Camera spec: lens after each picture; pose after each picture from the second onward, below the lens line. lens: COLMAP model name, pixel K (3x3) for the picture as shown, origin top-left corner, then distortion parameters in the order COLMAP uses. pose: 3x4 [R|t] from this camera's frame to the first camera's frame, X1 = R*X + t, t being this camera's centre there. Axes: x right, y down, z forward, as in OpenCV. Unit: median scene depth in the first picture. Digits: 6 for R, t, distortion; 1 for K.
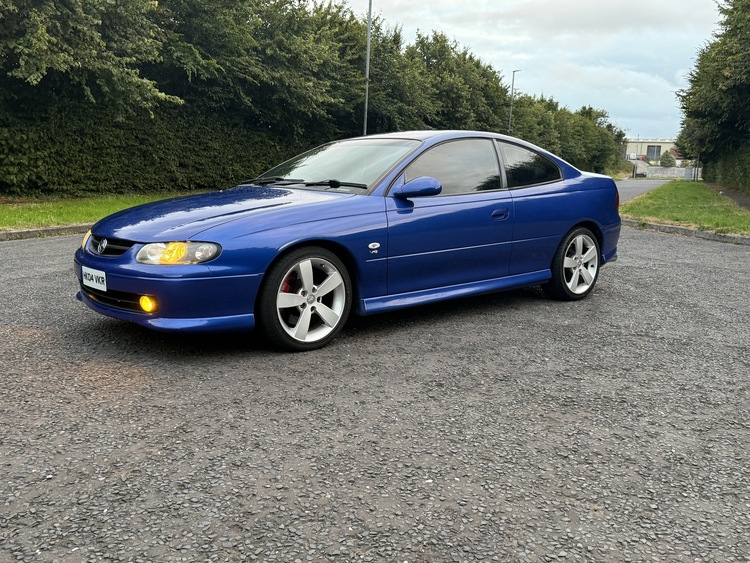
lens RADIAL K [[700.6, 0, 375.0], [0, 700.6, 280.0], [0, 0, 1]] dist [0.011215, 0.000000]
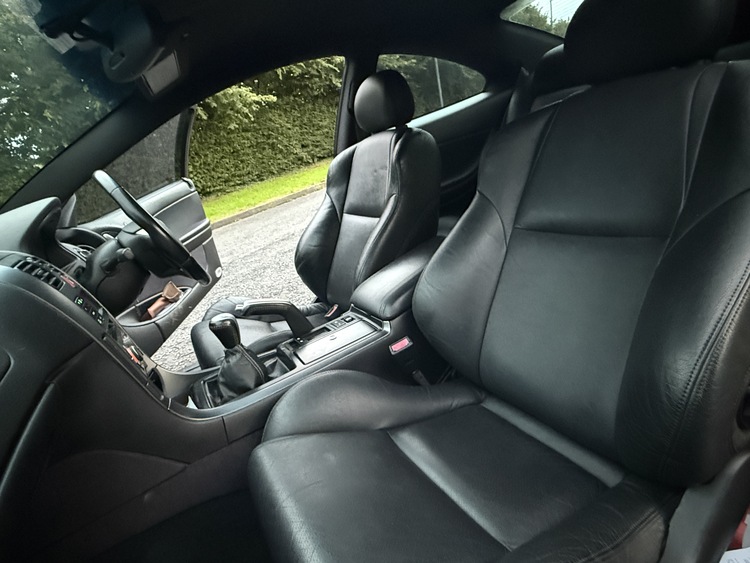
lens RADIAL K [[415.5, 0, 375.5], [0, 415.5, 281.8], [0, 0, 1]] dist [-0.004040, -0.000120]
pose [[0.951268, -0.160050, -0.263579, 0.025643], [0.213854, 0.958218, 0.189960, -0.036708], [0.222163, -0.237071, 0.945749, 0.216133]]
